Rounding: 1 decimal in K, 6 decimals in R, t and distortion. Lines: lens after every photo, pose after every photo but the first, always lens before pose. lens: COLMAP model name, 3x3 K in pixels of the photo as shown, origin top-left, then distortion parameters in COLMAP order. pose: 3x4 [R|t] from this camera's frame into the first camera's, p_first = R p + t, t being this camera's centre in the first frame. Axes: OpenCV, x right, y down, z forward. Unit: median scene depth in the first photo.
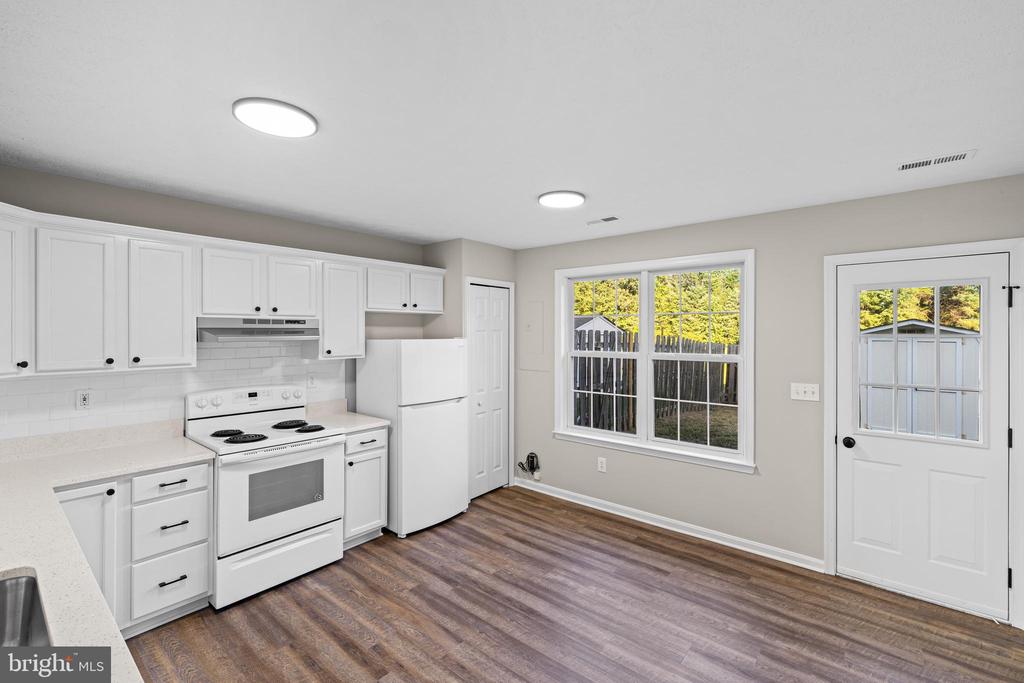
lens RADIAL K [[443.8, 0, 513.6], [0, 443.8, 332.4], [0, 0, 1]] dist [0.002075, 0.000486]
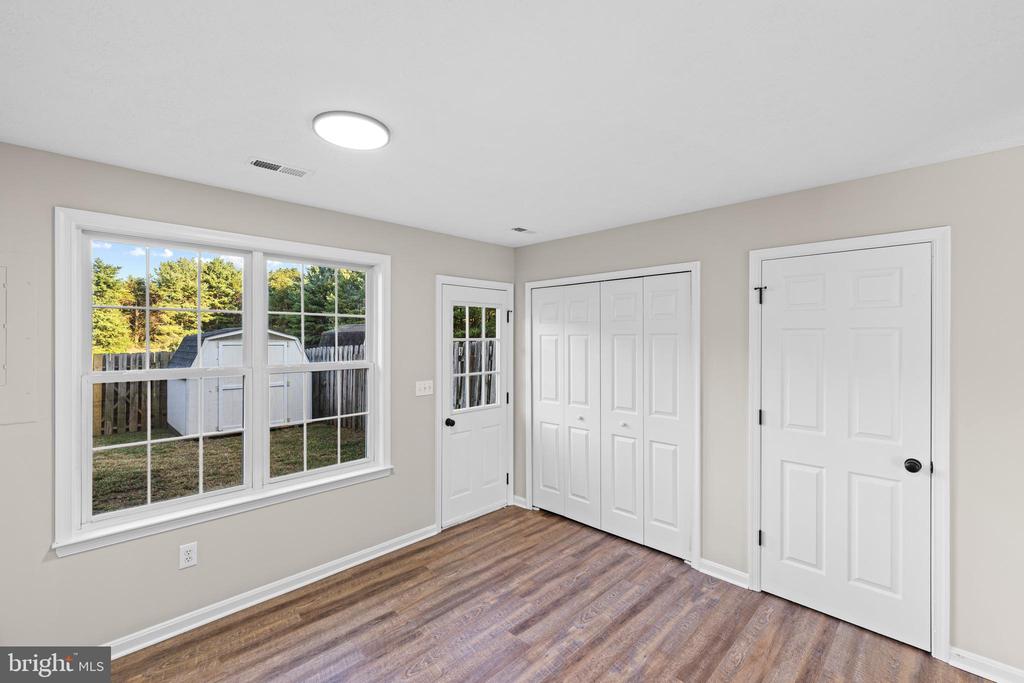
lens RADIAL K [[443.8, 0, 514.1], [0, 443.8, 339.3], [0, 0, 1]] dist [0.002075, 0.000486]
pose [[0.084276, -0.004576, 0.996432, -0.349092], [0.000195, 0.999990, 0.004576, 0.000483], [-0.996442, -0.000191, 0.084276, 0.481420]]
